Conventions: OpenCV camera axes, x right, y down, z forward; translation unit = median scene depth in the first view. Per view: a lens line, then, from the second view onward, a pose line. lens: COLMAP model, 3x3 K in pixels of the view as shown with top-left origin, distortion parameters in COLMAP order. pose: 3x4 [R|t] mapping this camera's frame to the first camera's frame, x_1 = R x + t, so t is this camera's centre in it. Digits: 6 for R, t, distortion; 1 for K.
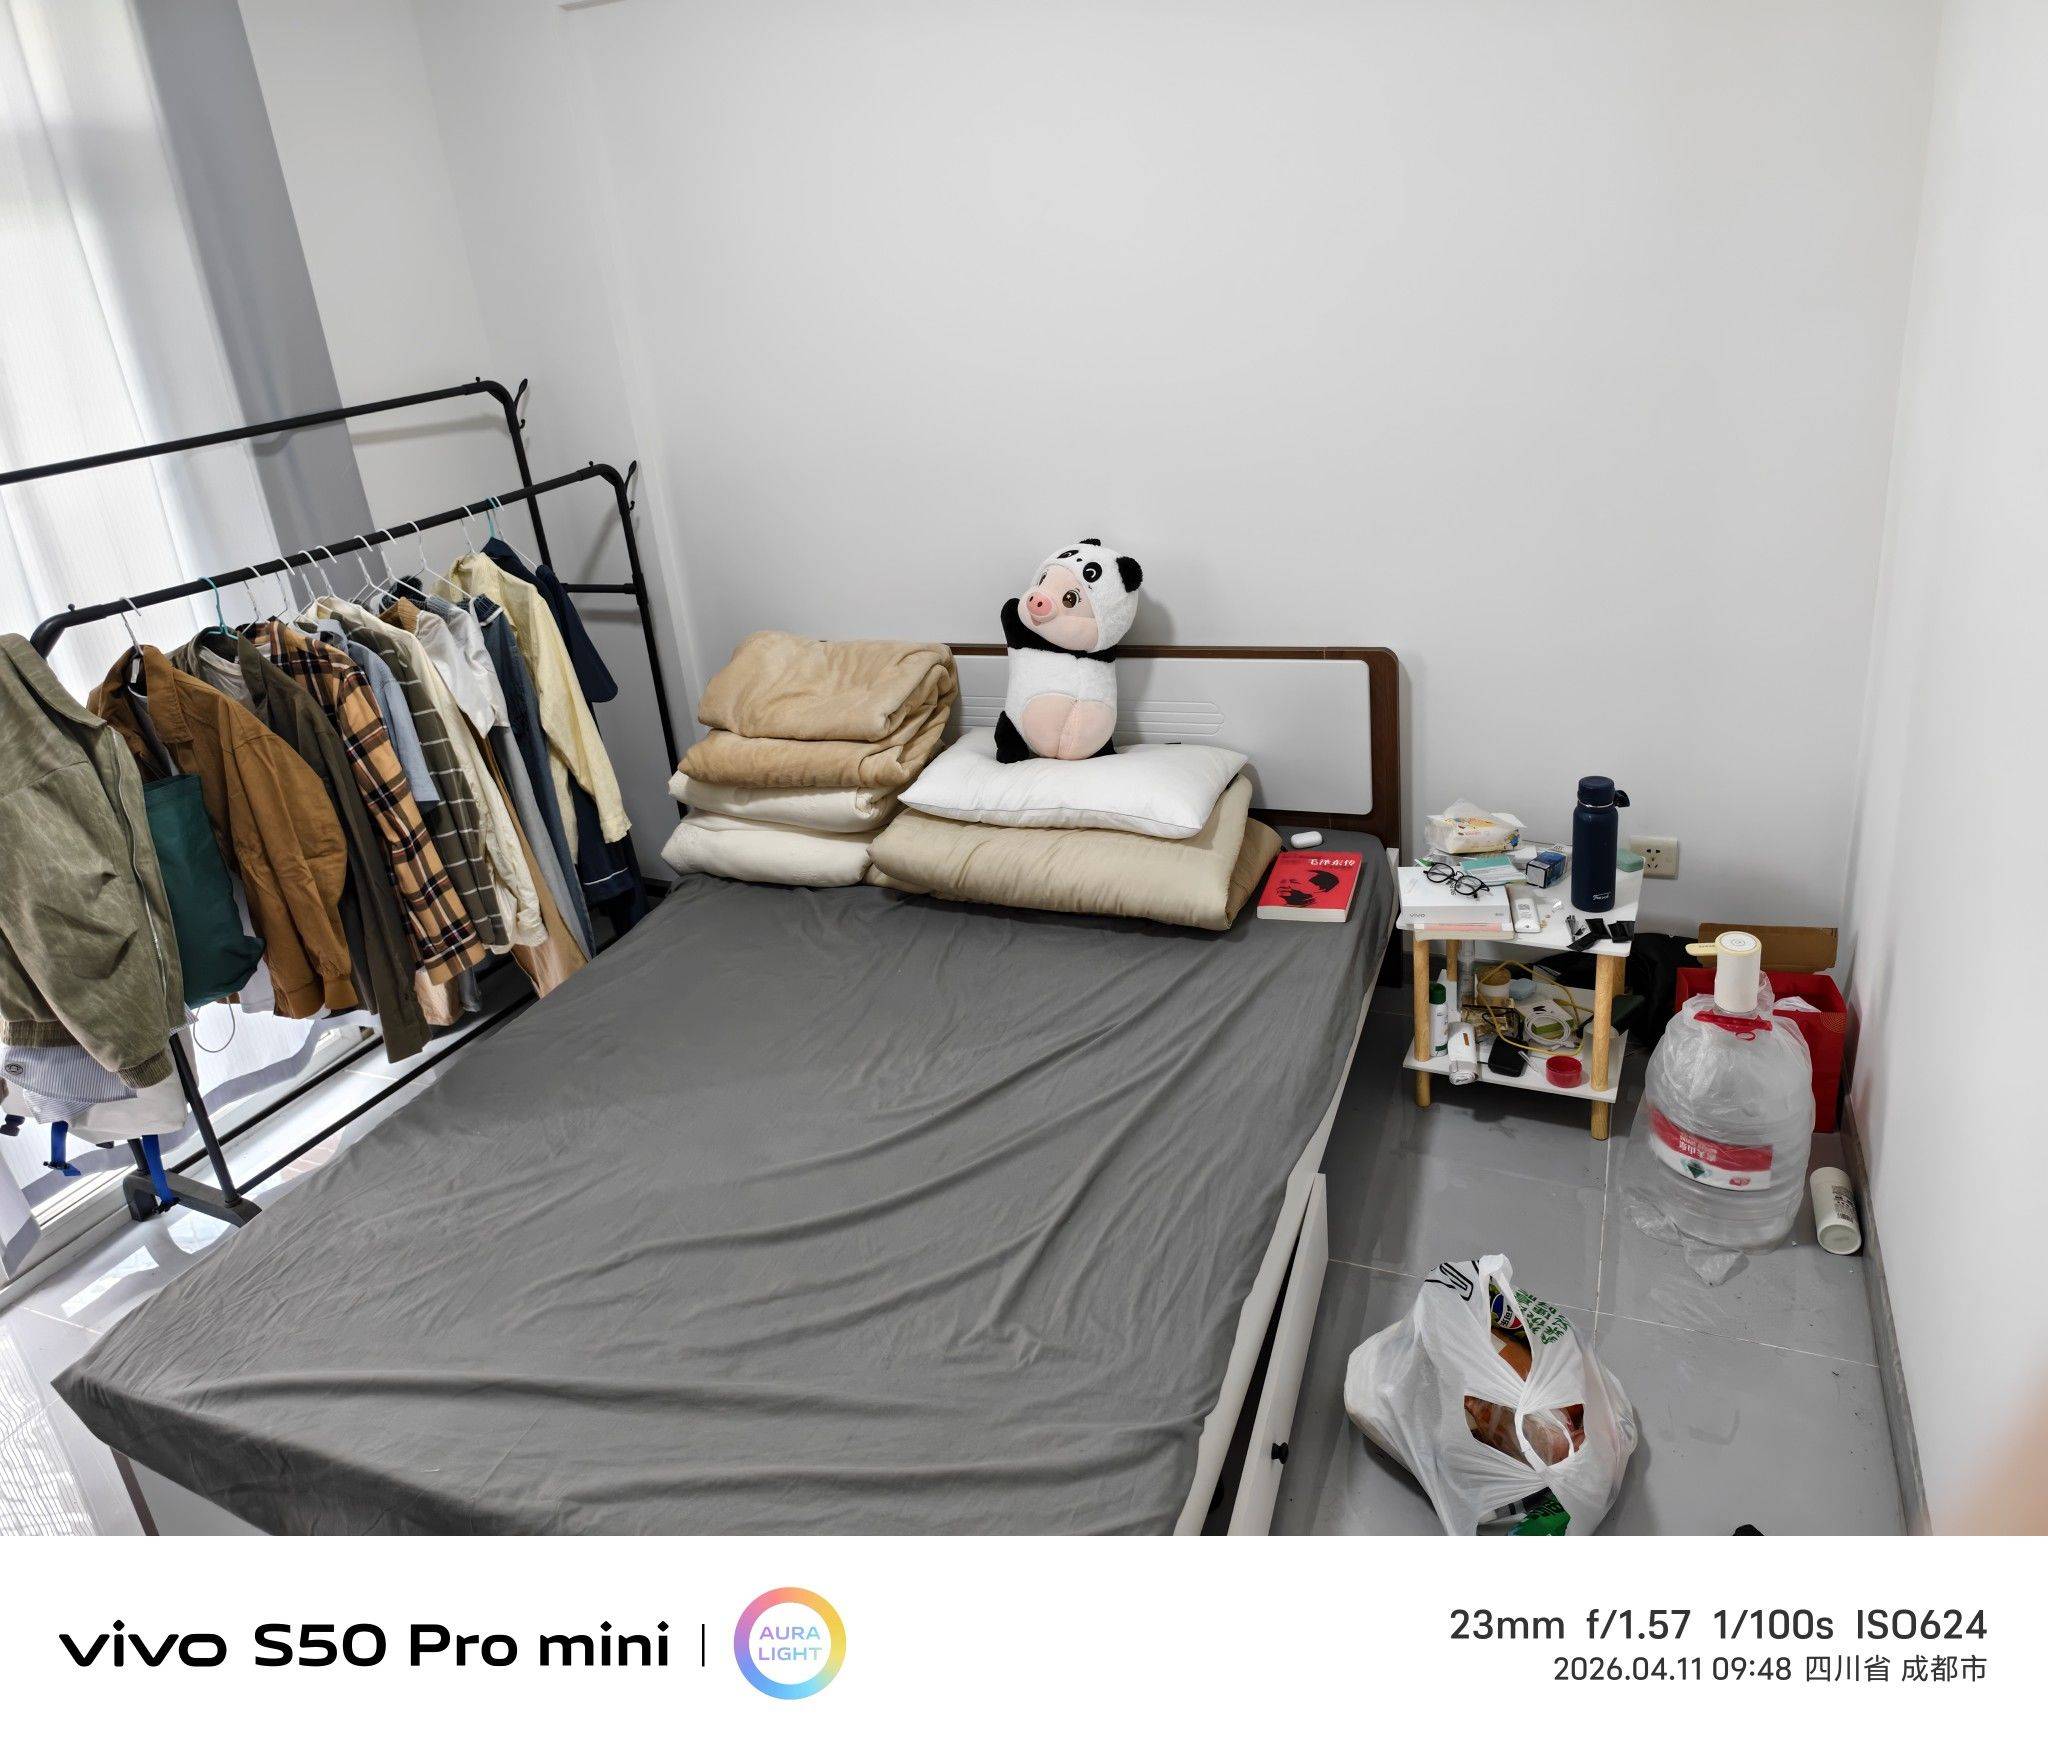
lens RADIAL K [[1499.1, 0, 1026.1], [0, 1499.1, 793.9], [0, 0, 1]] dist [0.022039, 0.002464]
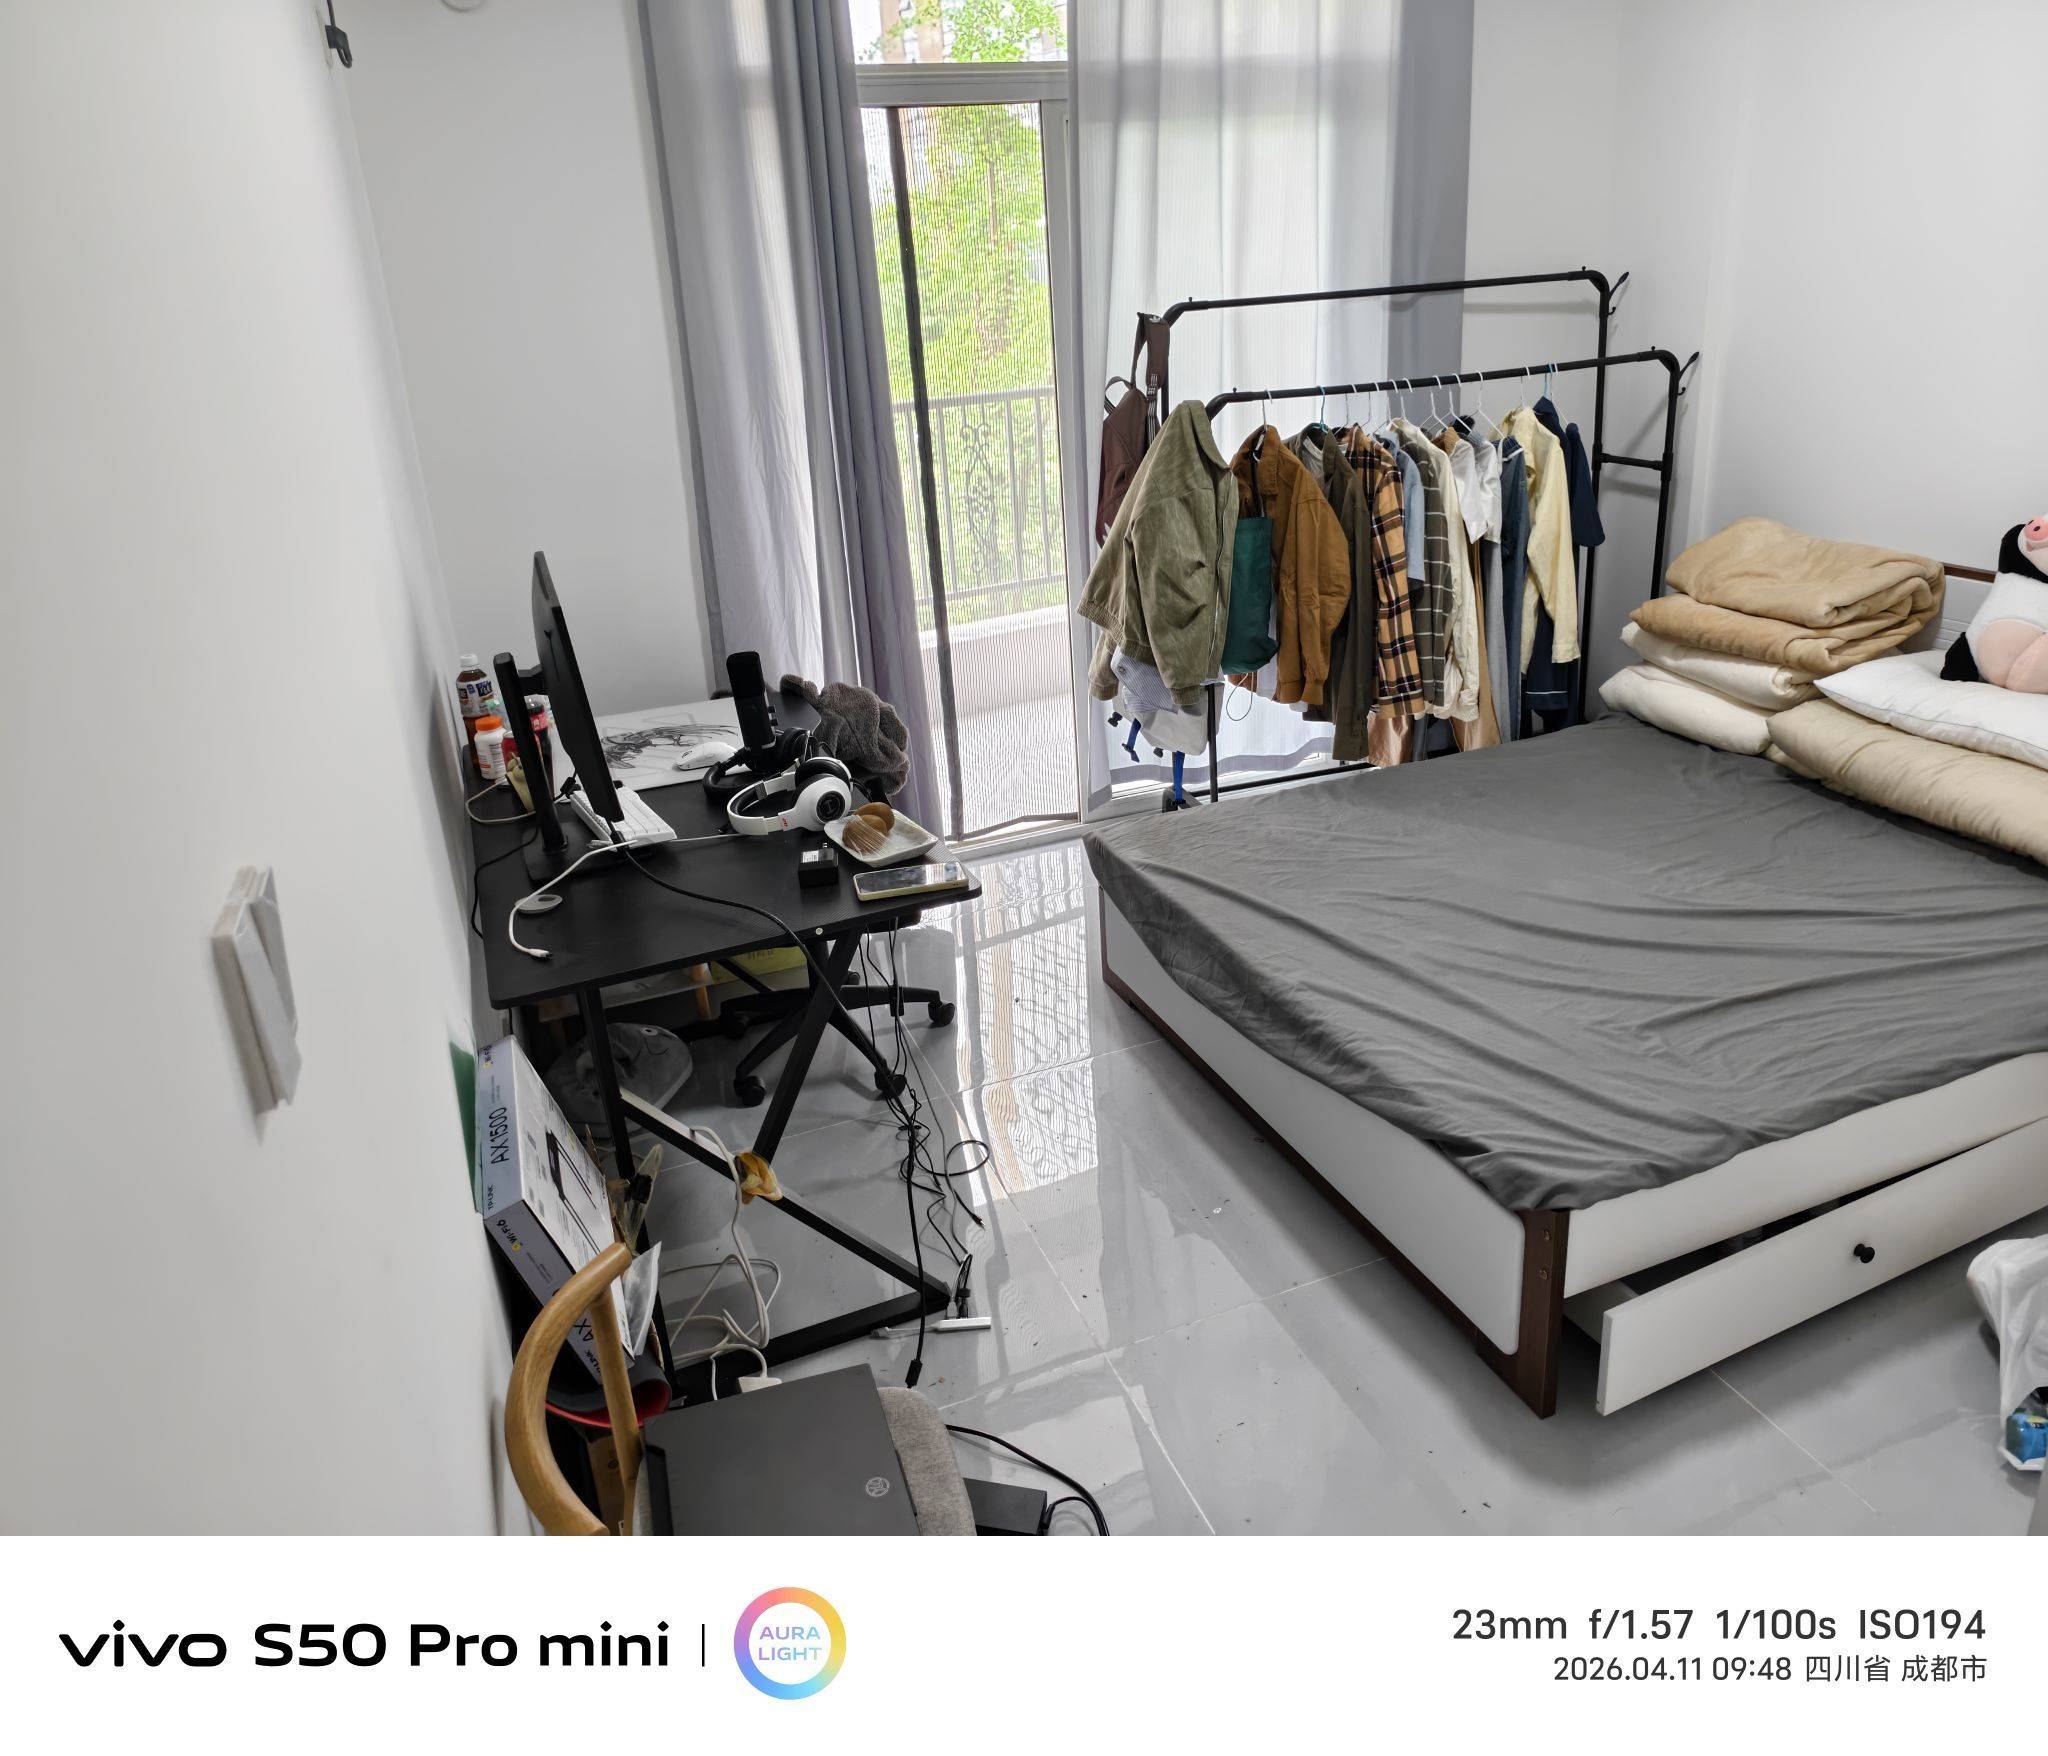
lens RADIAL K [[1511.8, 0, 1024.0], [0, 1511.8, 878.0], [0, 0, 1]] dist [-0.028512, 0.055093]
pose [[0.713883, 0.316251, -0.624785, 0.264557], [-0.261754, 0.948049, 0.180797, 0.102139], [0.649504, 0.034472, 0.759577, -0.223009]]
